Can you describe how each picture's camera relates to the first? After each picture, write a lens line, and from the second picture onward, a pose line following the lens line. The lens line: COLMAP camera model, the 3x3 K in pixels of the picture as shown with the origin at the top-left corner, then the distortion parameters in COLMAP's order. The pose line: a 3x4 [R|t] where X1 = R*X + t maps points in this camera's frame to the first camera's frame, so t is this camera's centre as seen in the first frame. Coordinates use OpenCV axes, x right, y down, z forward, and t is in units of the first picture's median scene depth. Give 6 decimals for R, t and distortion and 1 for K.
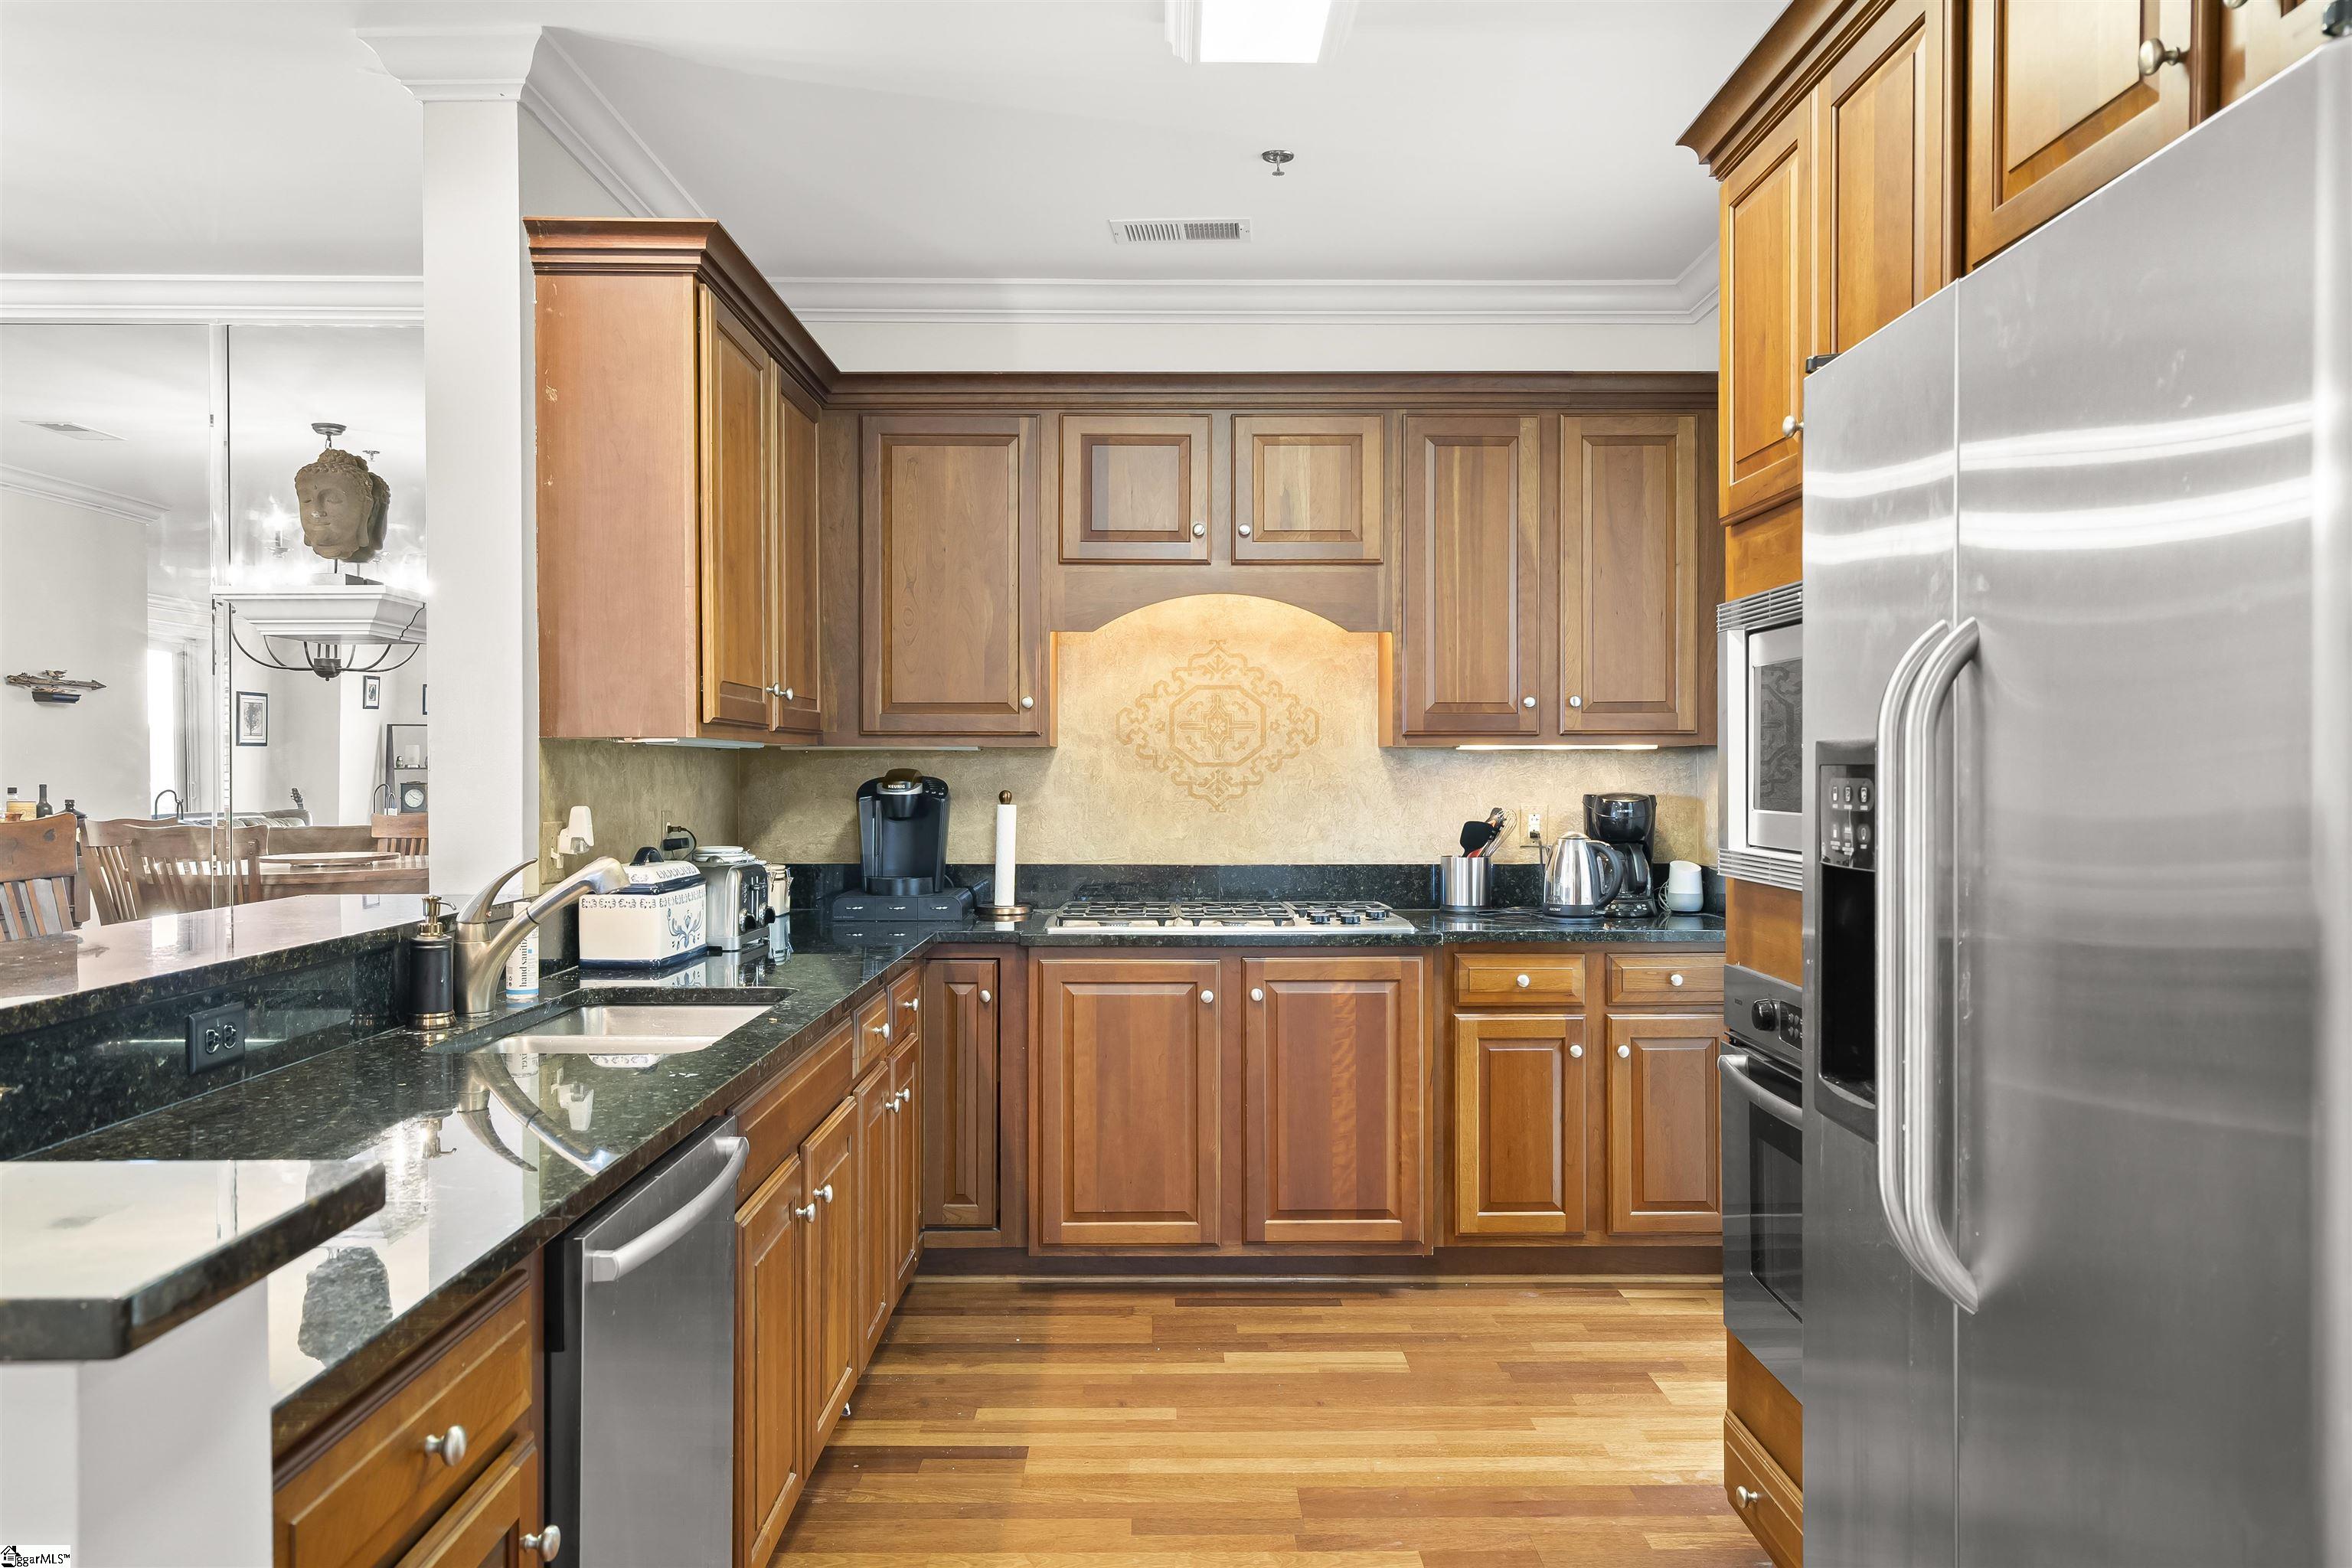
lens RADIAL K [[1670.6, 0, 1176.0], [0, 1670.6, 784.0], [0, 0, 1]] dist [0.001368, -0.000101]
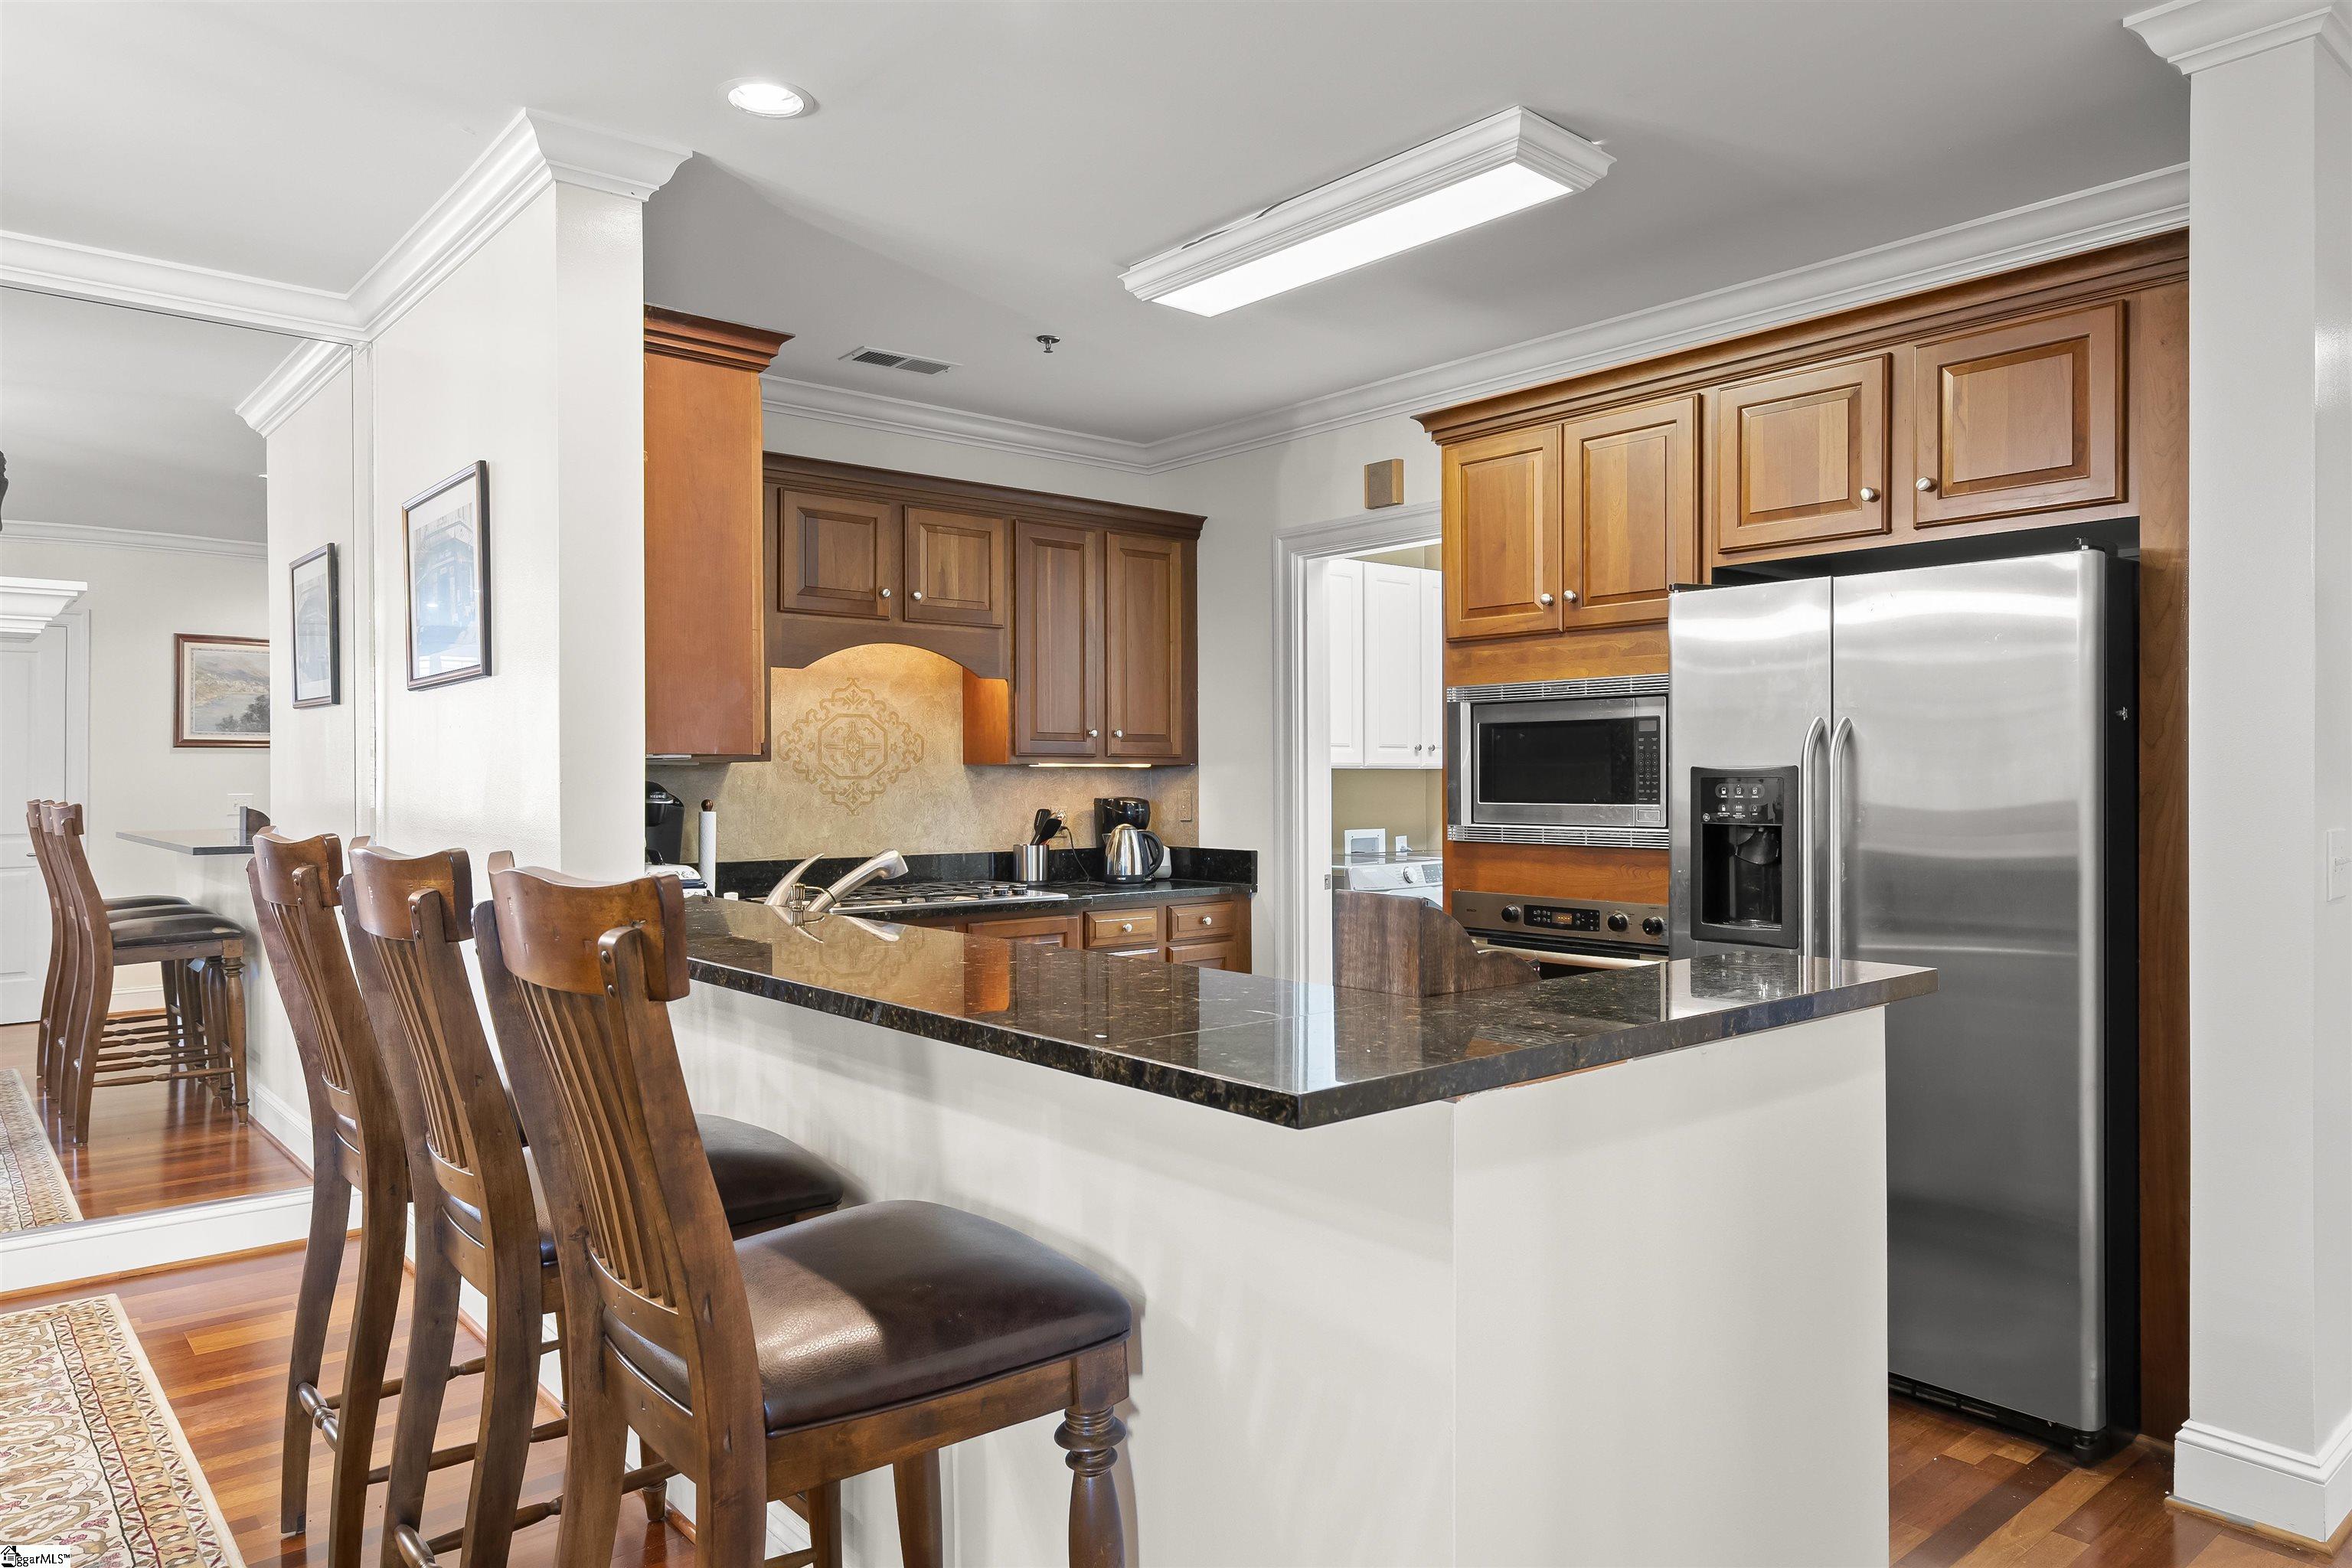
lens RADIAL K [[1497.8, 0, 1176.0], [0, 1497.8, 784.0], [0, 0, 1]] dist [0.000948, -0.000635]
pose [[0.771334, -0.002192, 0.636427, -0.503245], [0.007502, 0.999956, -0.005648, 0.001368], [-0.636387, 0.009131, 0.771316, -0.019086]]
